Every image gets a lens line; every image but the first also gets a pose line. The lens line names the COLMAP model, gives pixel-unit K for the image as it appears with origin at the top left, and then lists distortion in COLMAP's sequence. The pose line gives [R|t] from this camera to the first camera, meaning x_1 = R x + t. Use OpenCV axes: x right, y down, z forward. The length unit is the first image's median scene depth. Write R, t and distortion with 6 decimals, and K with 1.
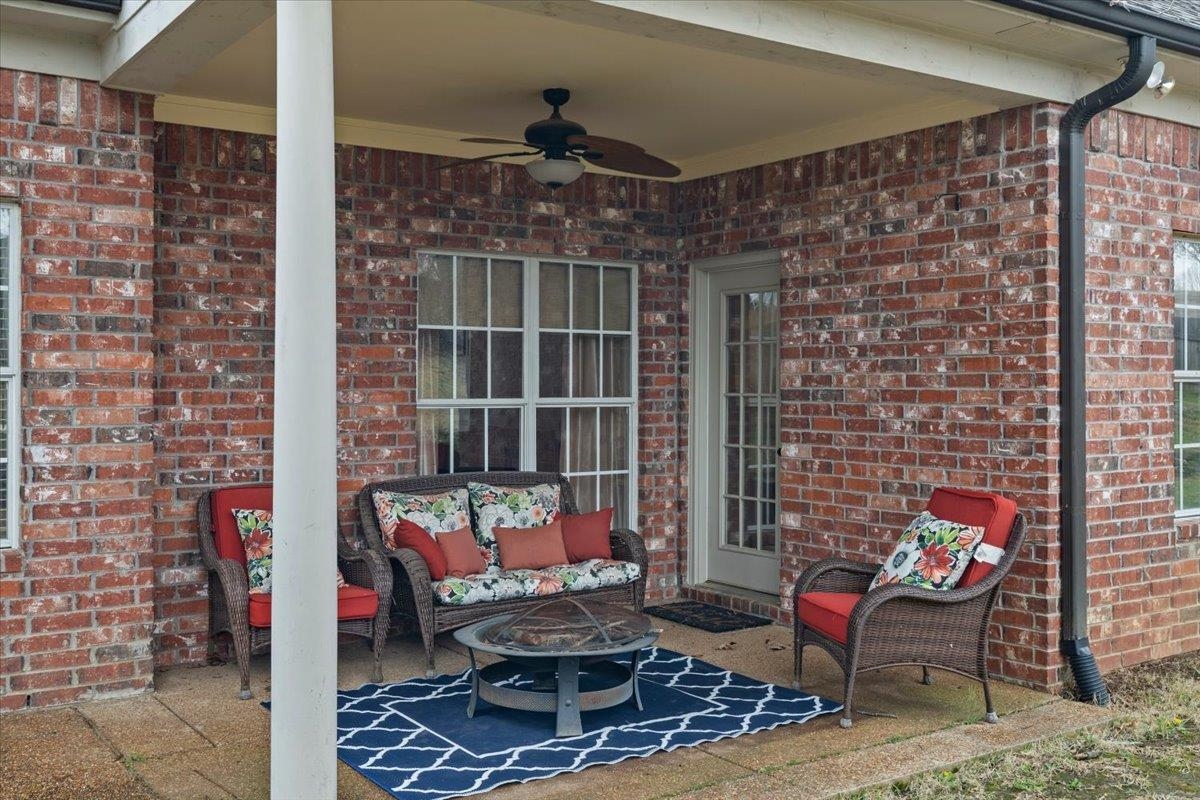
lens RADIAL K [[1205.9, 0, 595.2], [0, 1205.9, 396.8], [0, 0, 1]] dist [0.006995, 0.008170]
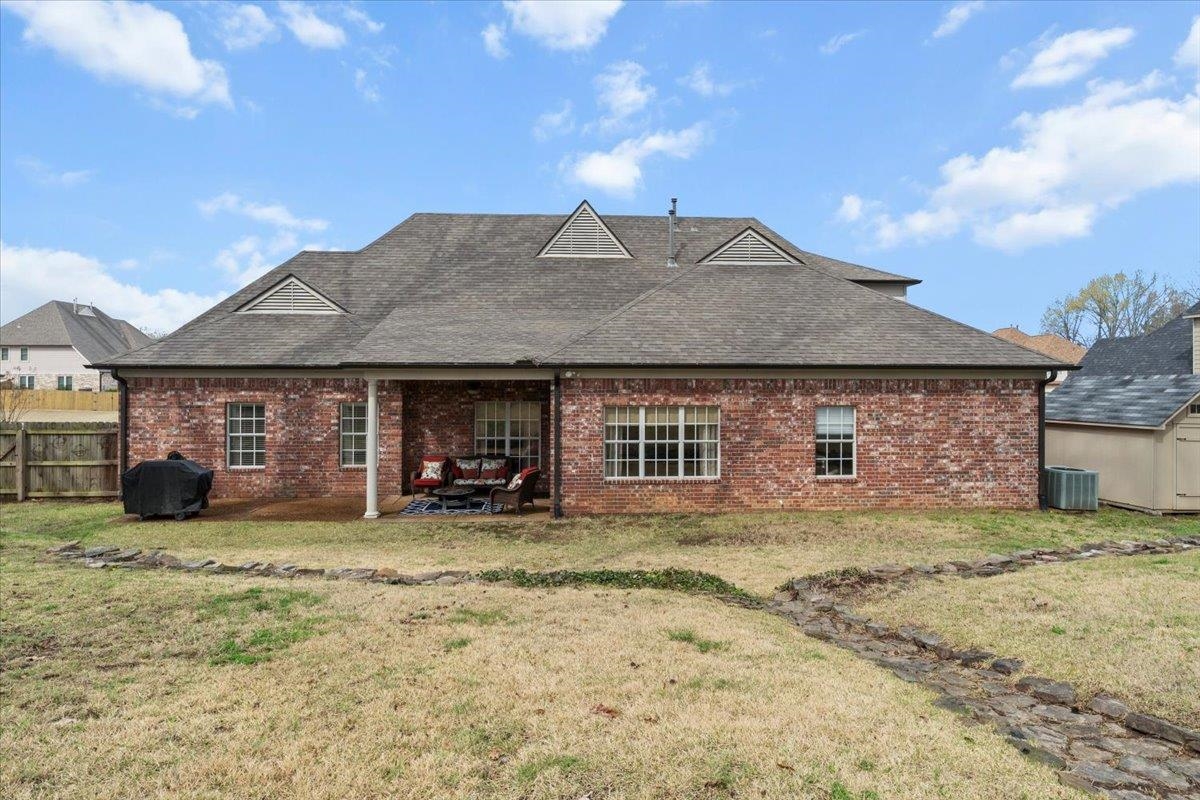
lens RADIAL K [[669.0, 0, 598.3], [0, 669.0, 380.9], [0, 0, 1]] dist [-0.004479, -0.000423]
pose [[0.855486, 0.002196, -0.517822, 1.666969], [-0.005825, 0.999969, -0.005382, -0.215073], [0.517794, 0.007620, 0.855472, -0.914758]]
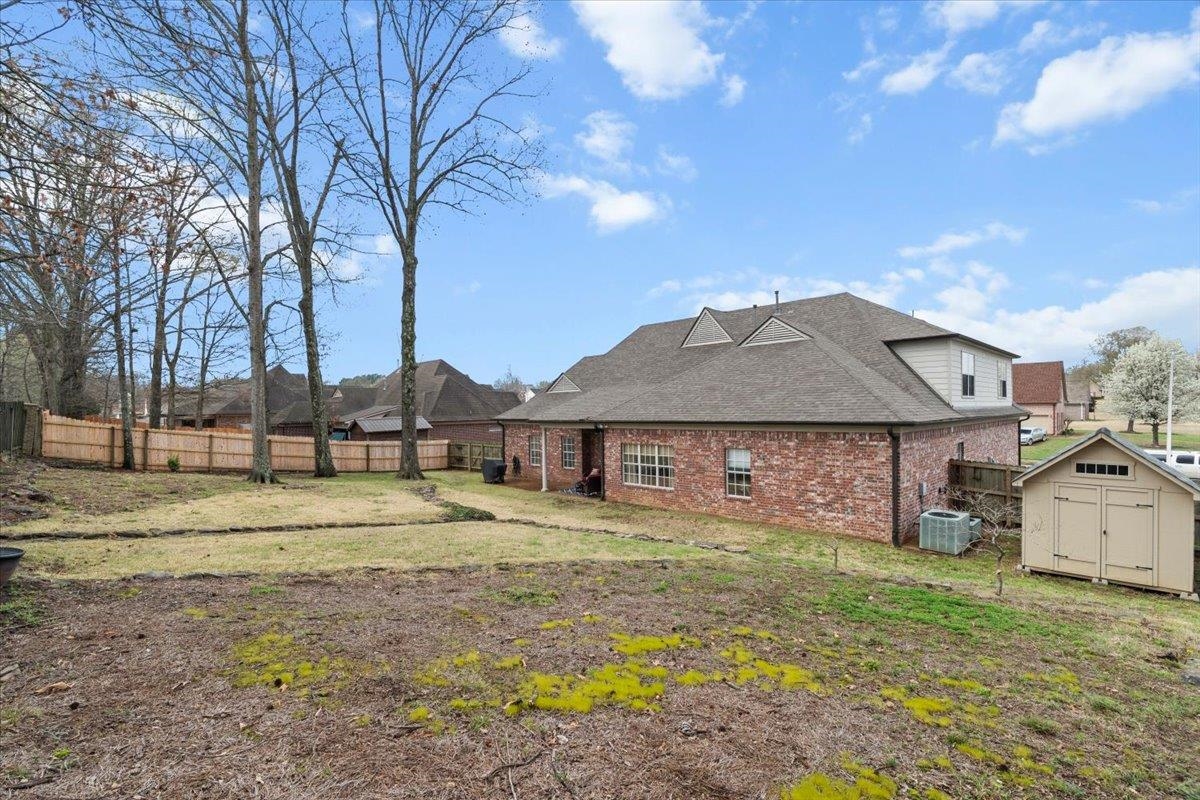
lens RADIAL K [[548.4, 0, 595.1], [0, 548.4, 411.5], [0, 0, 1]] dist [-0.001956, 0.000582]
pose [[0.162719, 0.002325, -0.986670, 3.829408], [0.009200, 0.999950, 0.003874, -0.353944], [0.986630, -0.009708, 0.162689, 0.334651]]
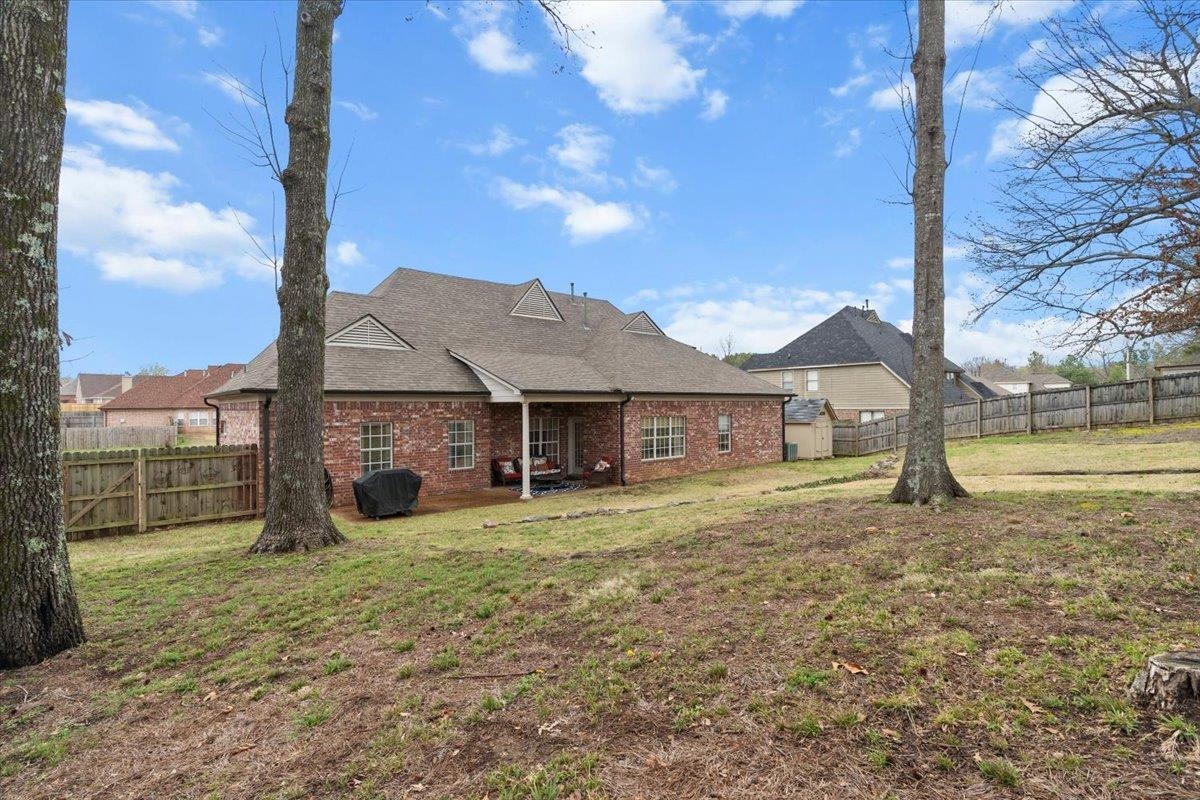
lens RADIAL K [[548.4, 0, 595.1], [0, 548.4, 411.5], [0, 0, 1]] dist [-0.001956, 0.000582]
pose [[0.992914, -0.009025, 0.118495, -0.130360], [0.008765, 0.999958, 0.002713, -0.185265], [-0.118514, -0.001655, 0.992951, -2.036545]]
